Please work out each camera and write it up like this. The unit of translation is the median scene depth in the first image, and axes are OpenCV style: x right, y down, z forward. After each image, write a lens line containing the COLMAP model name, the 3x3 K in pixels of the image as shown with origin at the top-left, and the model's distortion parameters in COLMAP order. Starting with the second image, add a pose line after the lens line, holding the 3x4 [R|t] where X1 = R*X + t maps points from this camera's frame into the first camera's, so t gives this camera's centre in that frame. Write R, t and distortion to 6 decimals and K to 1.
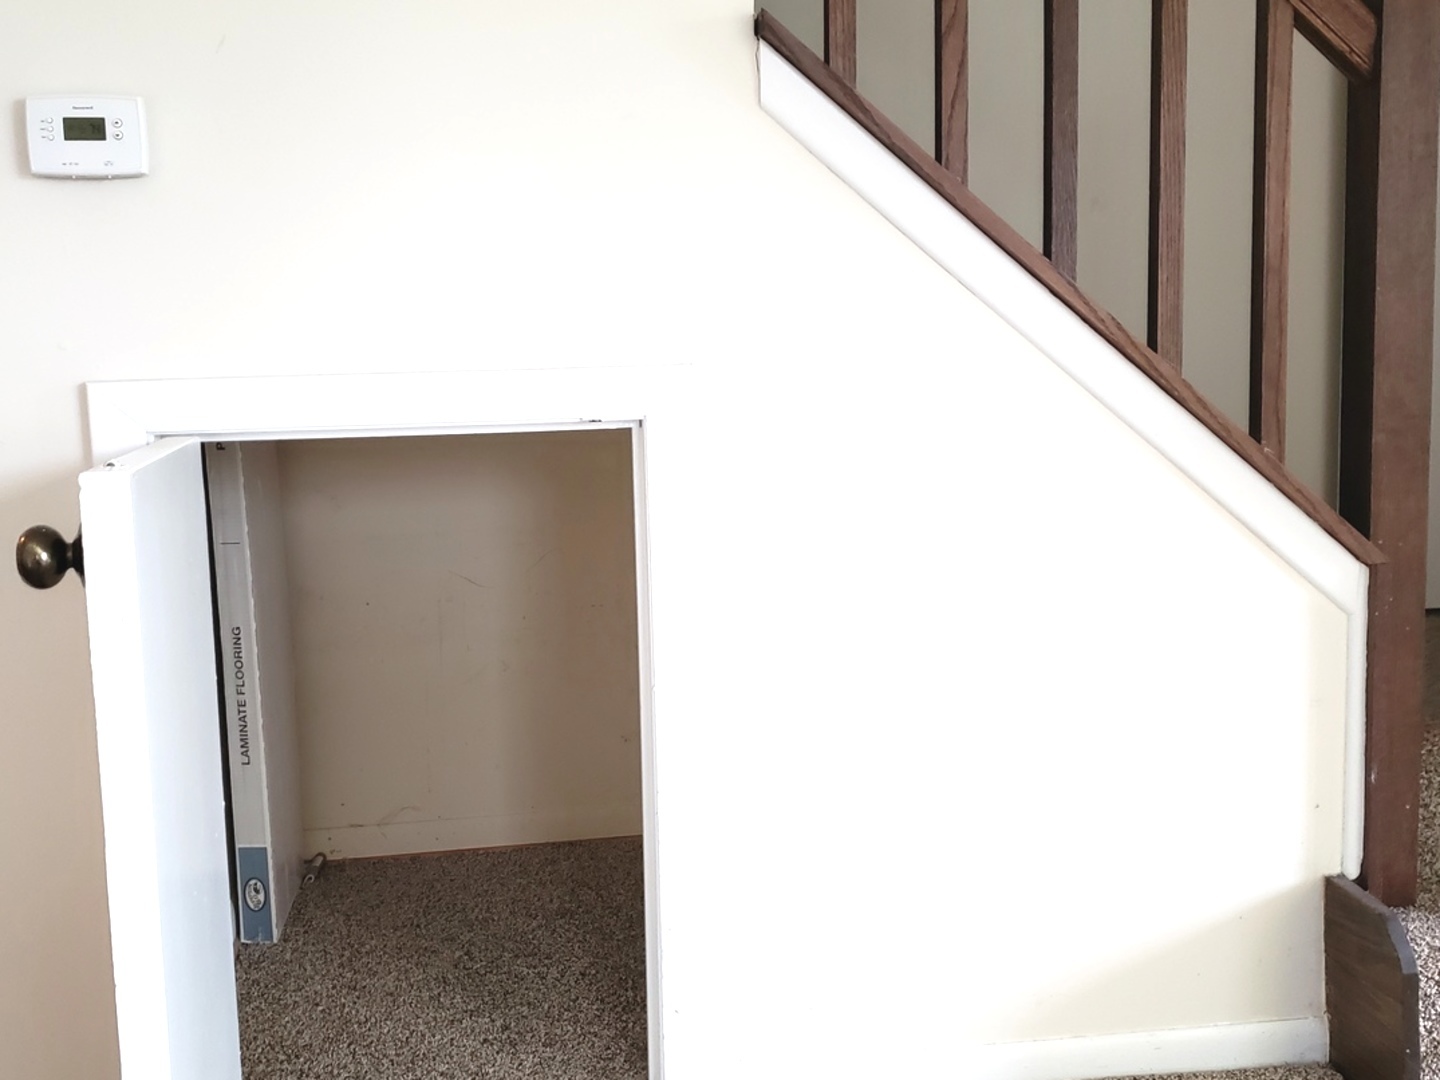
lens RADIAL K [[1486.8, 0, 720.0], [0, 1486.8, 540.0], [0, 0, 1]] dist [0.145984, -0.436048]
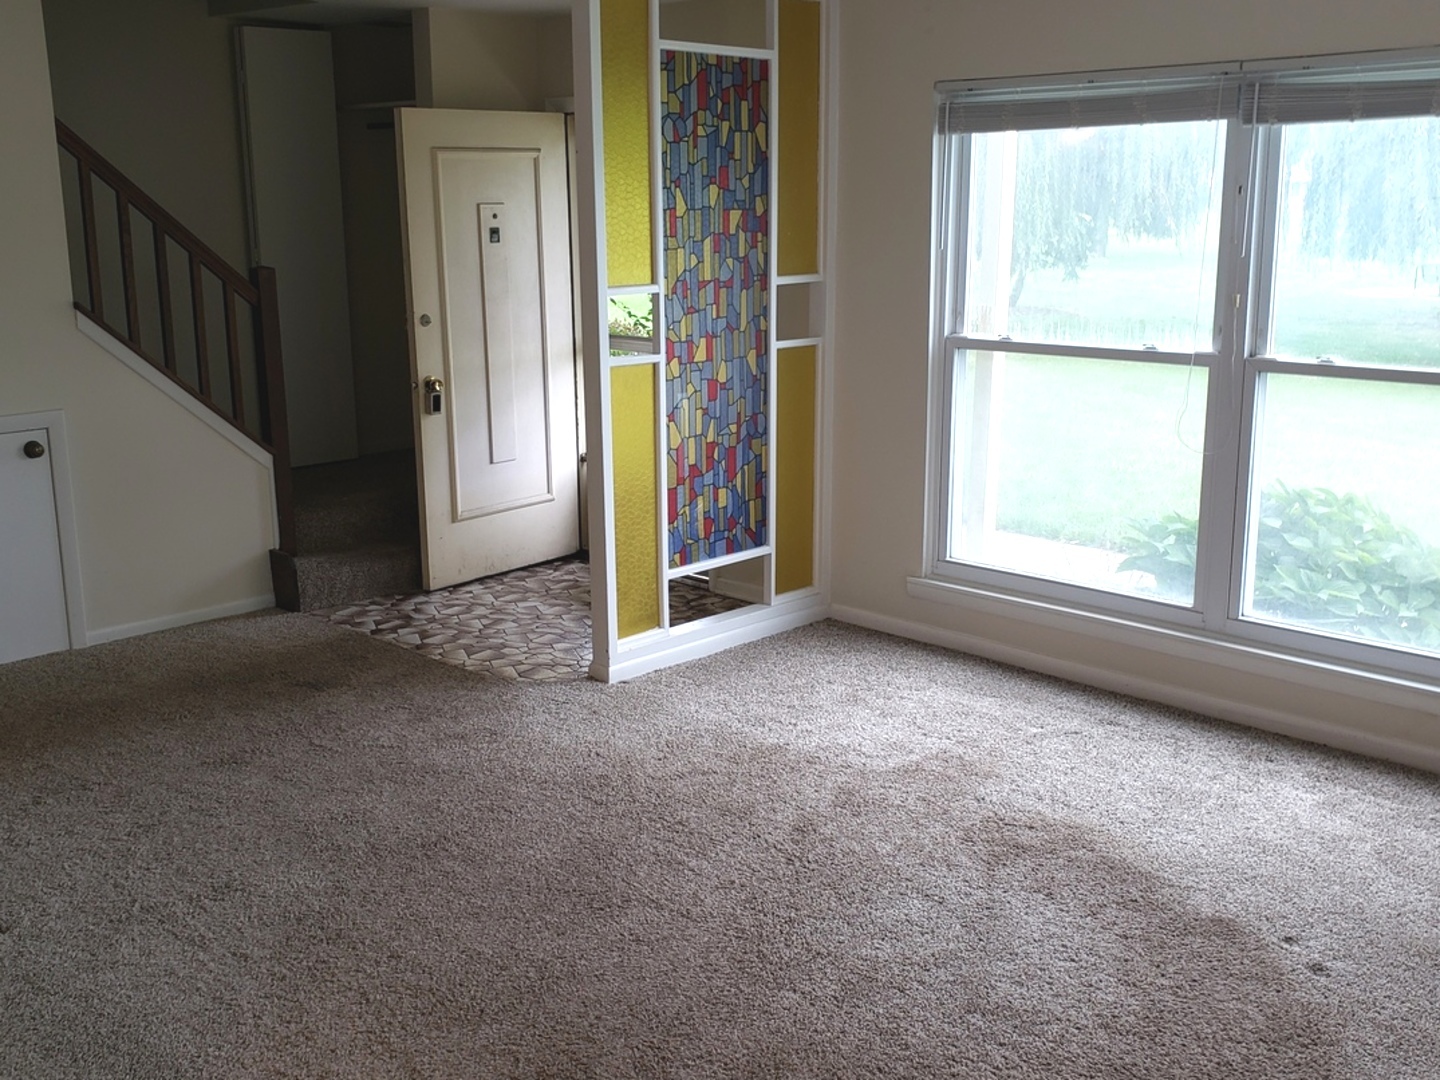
lens RADIAL K [[1486.8, 0, 720.0], [0, 1486.8, 540.0], [0, 0, 1]] dist [0.145984, -0.436048]
pose [[0.788241, -0.110890, 0.605293, -0.845936], [0.064578, 0.993105, 0.097840, -0.057857], [-0.611969, -0.038033, 0.789967, -2.305410]]
